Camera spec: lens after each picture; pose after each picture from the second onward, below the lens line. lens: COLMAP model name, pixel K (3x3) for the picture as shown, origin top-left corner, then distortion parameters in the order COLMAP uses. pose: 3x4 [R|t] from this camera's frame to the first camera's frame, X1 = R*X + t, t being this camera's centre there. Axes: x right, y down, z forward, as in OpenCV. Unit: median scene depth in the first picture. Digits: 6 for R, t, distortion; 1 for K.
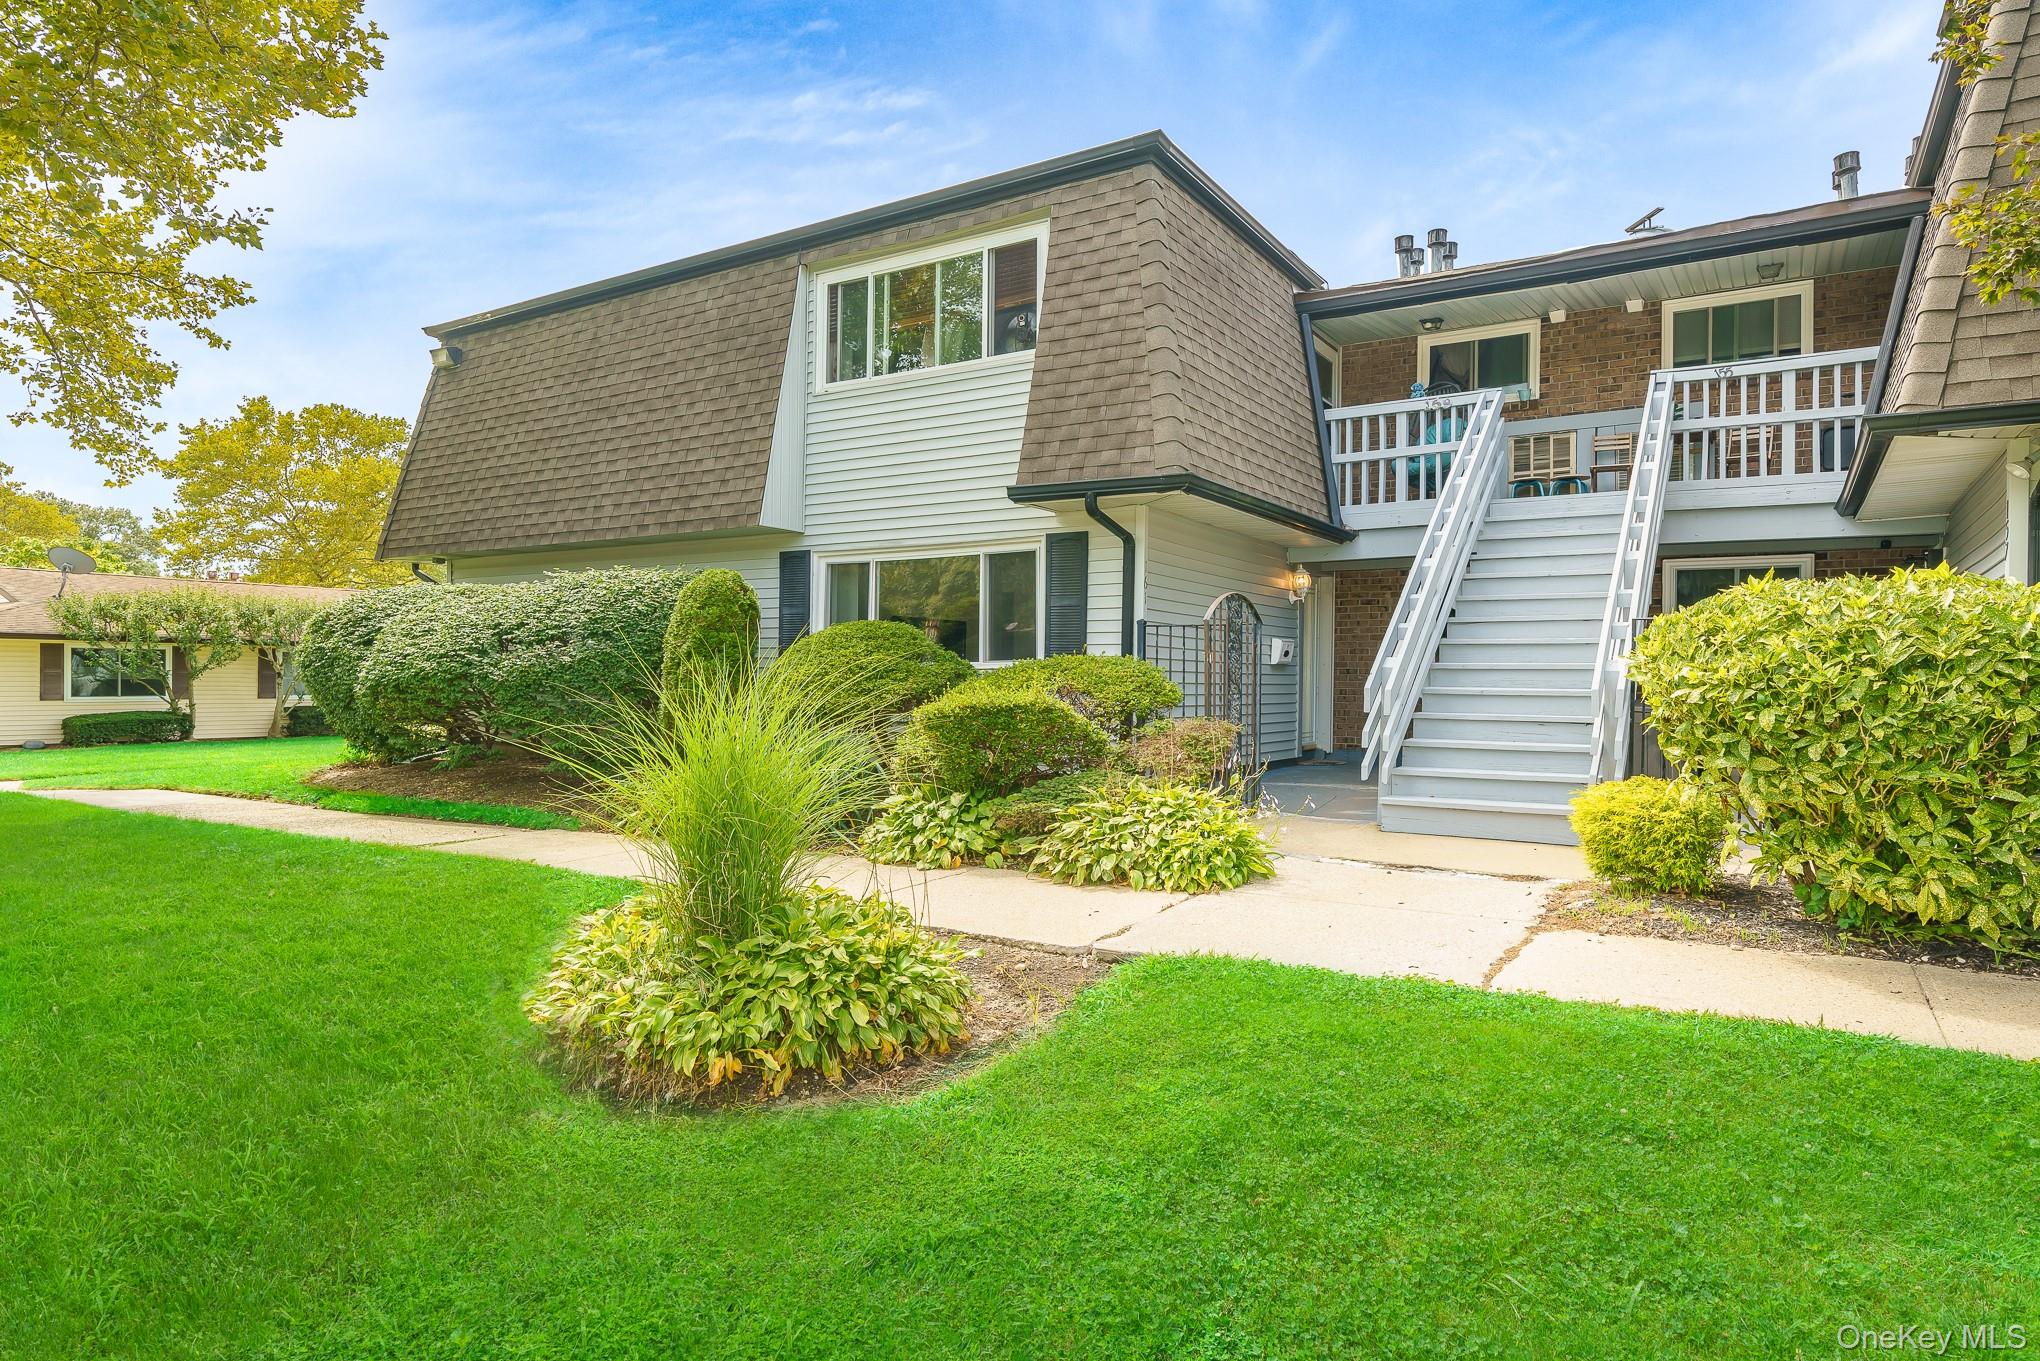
lens RADIAL K [[1141.3, 0, 1020.0], [0, 1141.3, 680.5], [0, 0, 1]] dist [0.000538, 0.000929]
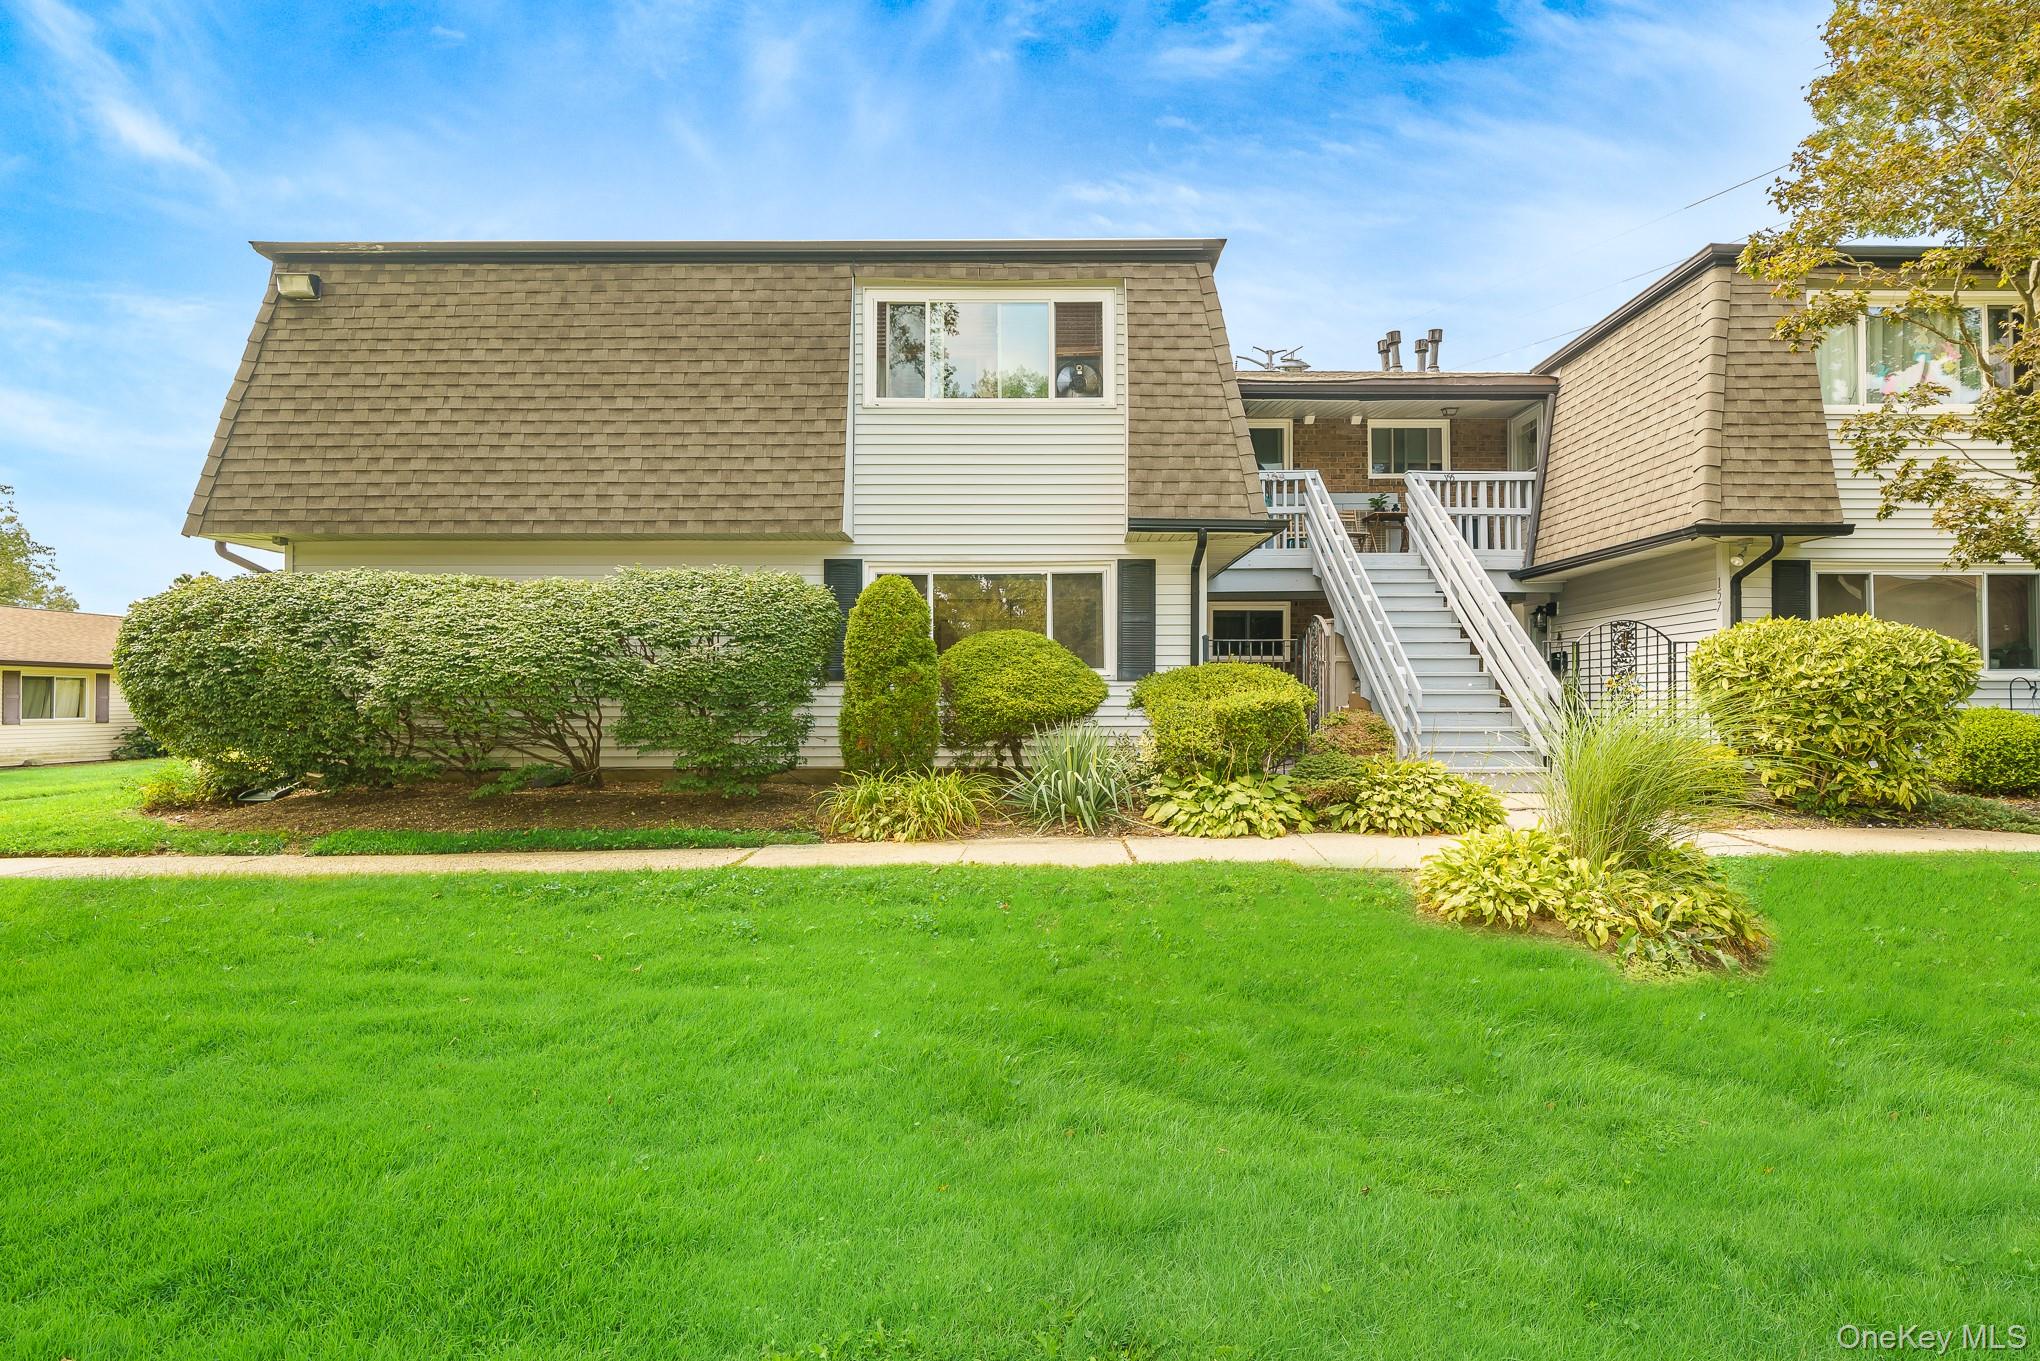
lens RADIAL K [[1101.4, 0, 1020.0], [0, 1101.4, 680.5], [0, 0, 1]] dist [0.000748, 0.000040]
pose [[0.839309, 0.001384, 0.543653, -0.596445], [0.010391, 0.999773, -0.018587, 0.012290], [-0.543555, 0.021250, 0.839104, 0.109896]]
